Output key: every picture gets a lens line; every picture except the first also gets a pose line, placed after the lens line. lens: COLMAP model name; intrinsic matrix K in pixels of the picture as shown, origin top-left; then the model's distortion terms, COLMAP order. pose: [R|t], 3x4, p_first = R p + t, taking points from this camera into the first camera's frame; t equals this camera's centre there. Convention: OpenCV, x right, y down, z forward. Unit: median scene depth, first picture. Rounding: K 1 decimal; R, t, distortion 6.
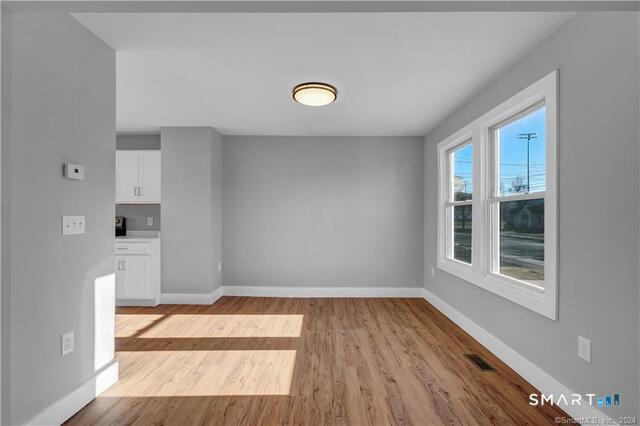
lens RADIAL K [[293.9, 0, 321.3], [0, 293.9, 217.5], [0, 0, 1]] dist [-0.012598, 0.000001]
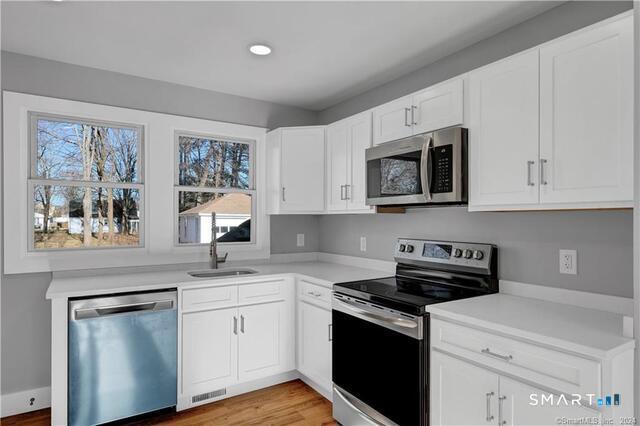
lens RADIAL K [[374.1, 0, 321.2], [0, 374.1, 218.4], [0, 0, 1]] dist [0.005815, 0.001424]
pose [[0.548785, -0.006626, -0.835937, -0.602601], [-0.001818, 0.999957, -0.009120, -0.049320], [0.835962, 0.006525, 0.548749, 0.837147]]
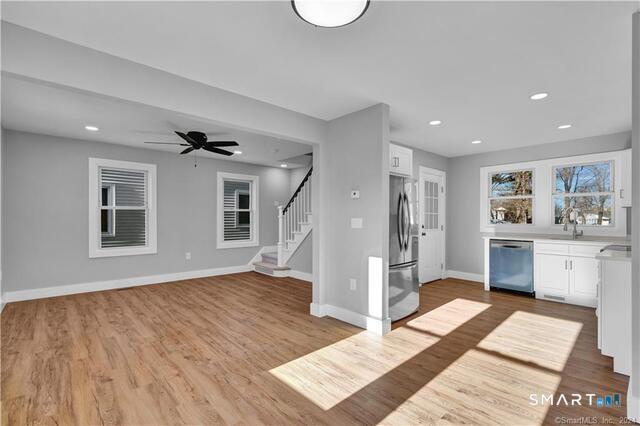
lens RADIAL K [[293.9, 0, 321.3], [0, 293.9, 217.5], [0, 0, 1]] dist [-0.012598, 0.000001]
pose [[-0.736375, -0.011419, -0.676477, 0.374794], [-0.010509, 0.999930, -0.005438, 0.001657], [0.676492, 0.003105, -0.736444, 1.433967]]
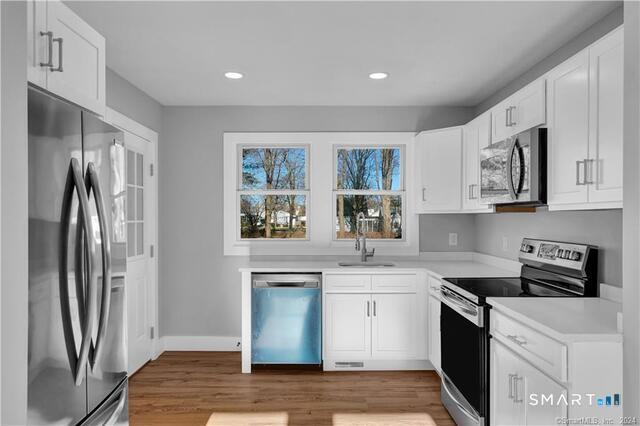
lens RADIAL K [[434.4, 0, 320.0], [0, 434.4, 213.0], [0, 0, 1]] dist [0.001136, 0.000069]
pose [[0.010518, -0.016434, -0.999810, -0.211211], [-0.004303, 0.999855, -0.016480, -0.049662], [0.999935, 0.004476, 0.010445, 1.024159]]
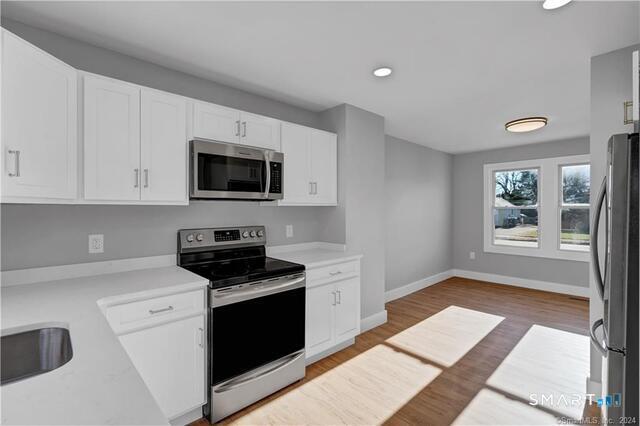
lens RADIAL K [[296.4, 0, 301.0], [0, 296.4, 211.8], [0, 0, 1]] dist [-0.102357, -0.000122]
pose [[0.751313, -0.013302, 0.659812, -1.615634], [0.008820, 0.999910, 0.010116, -0.059391], [-0.659887, -0.001781, 0.751363, 0.733312]]
